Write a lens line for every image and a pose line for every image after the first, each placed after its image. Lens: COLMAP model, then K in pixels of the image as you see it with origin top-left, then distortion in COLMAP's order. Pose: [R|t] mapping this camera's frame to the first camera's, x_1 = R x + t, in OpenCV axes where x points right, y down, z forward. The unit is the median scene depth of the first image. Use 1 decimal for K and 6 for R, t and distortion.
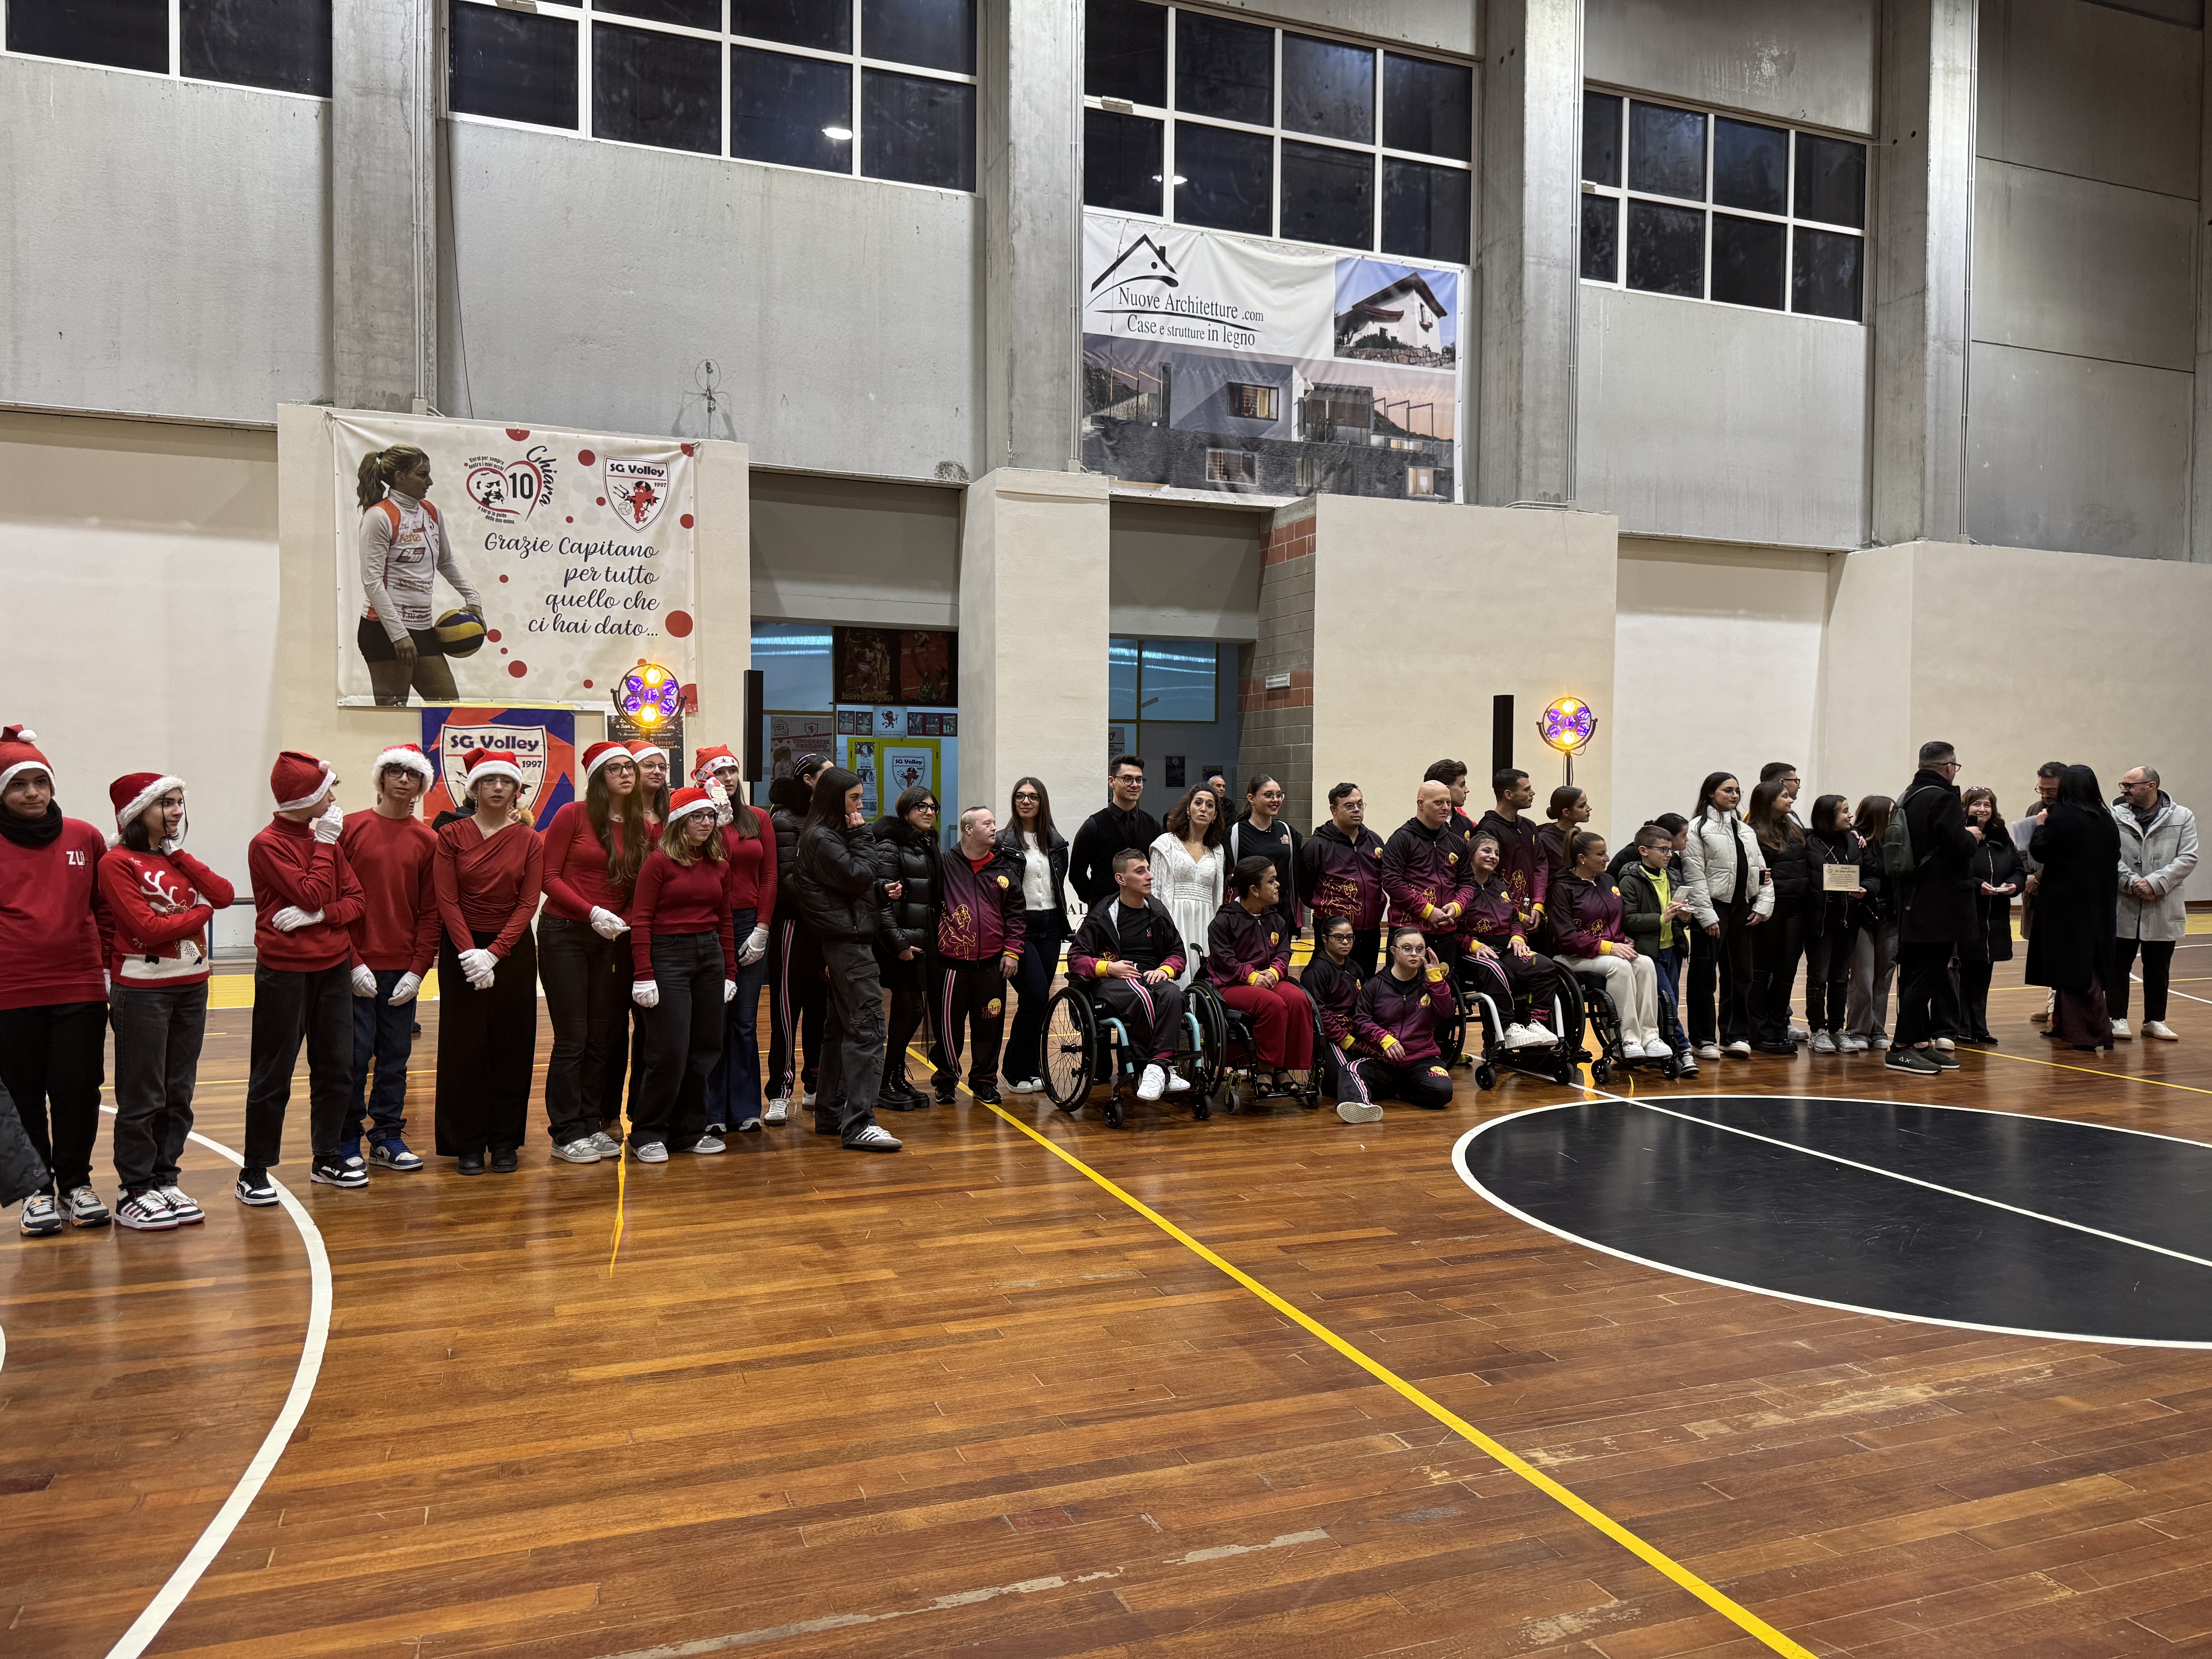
lens RADIAL K [[1539.1, 0, 1092.6], [0, 1539.1, 843.7], [0, 0, 1]] dist [0.092792, -0.139429]
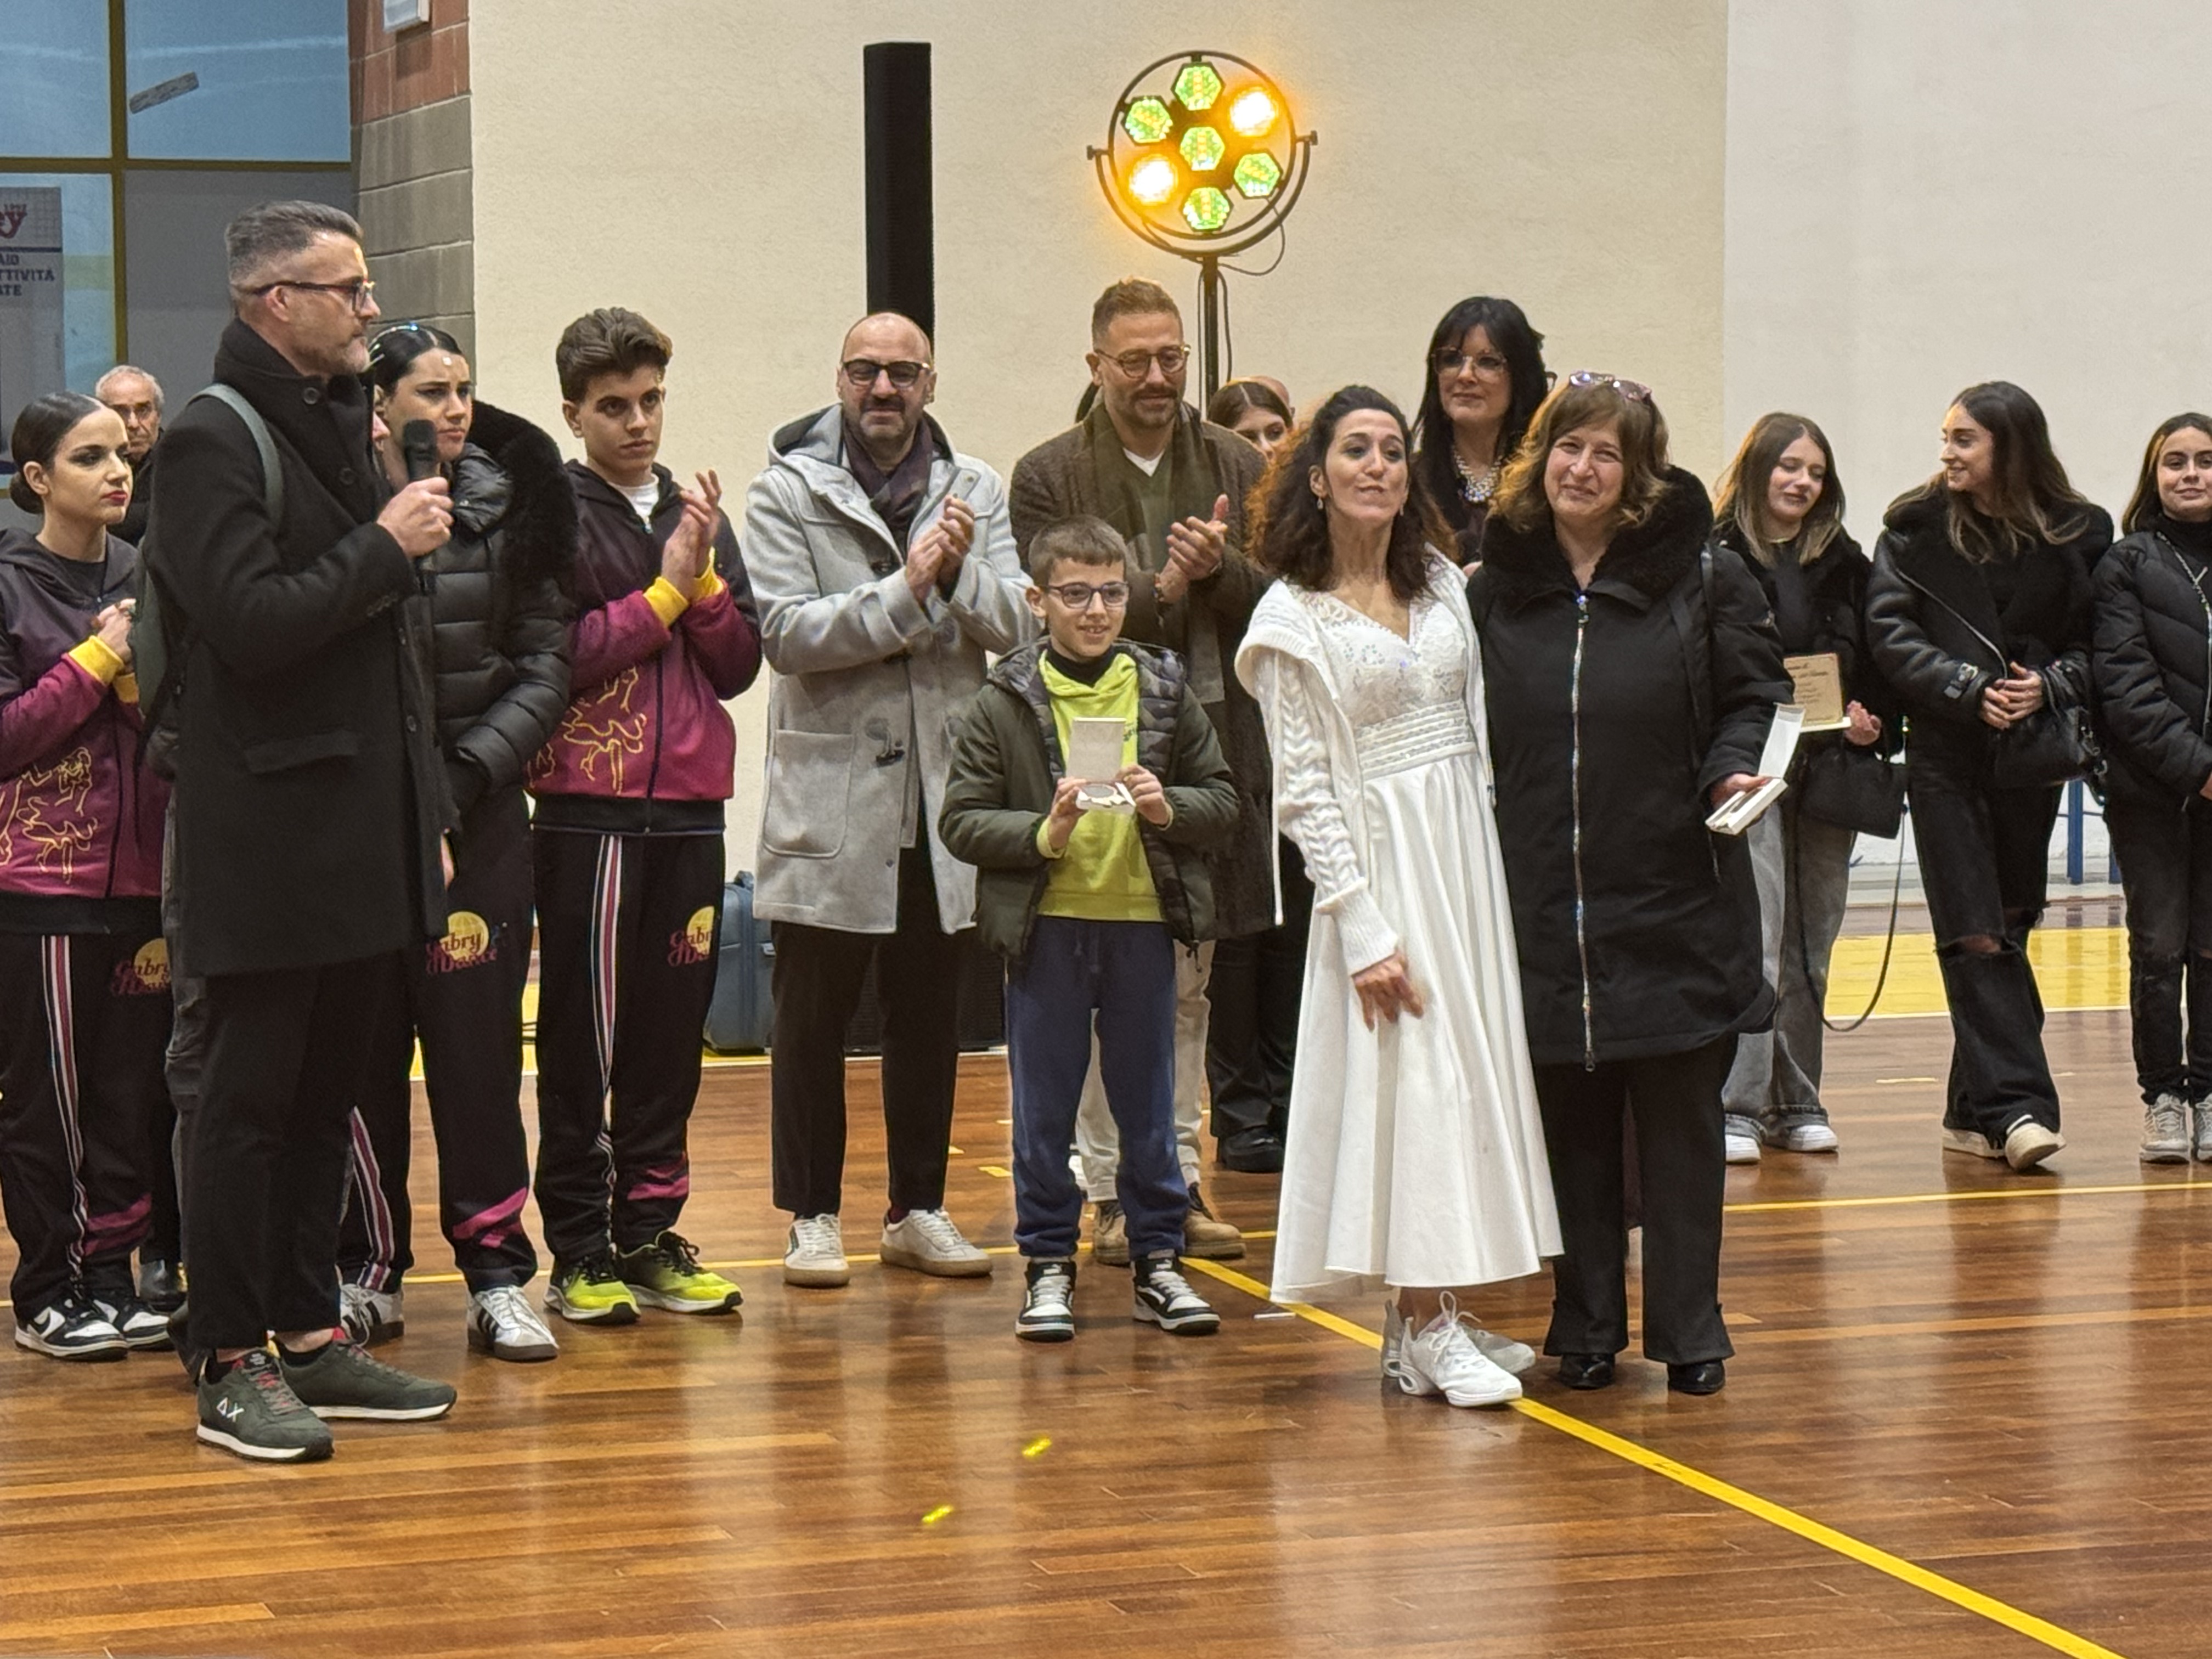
lens RADIAL K [[5497.1, 0, 1102.2], [0, 5497.1, 824.8], [0, 0, 1]] dist [0.095163, 0.000000]
pose [[0.999150, -0.008998, -0.040227, 0.333895], [0.010473, 0.999275, 0.036608, 0.000988], [0.039868, -0.036998, 0.998520, 0.079319]]
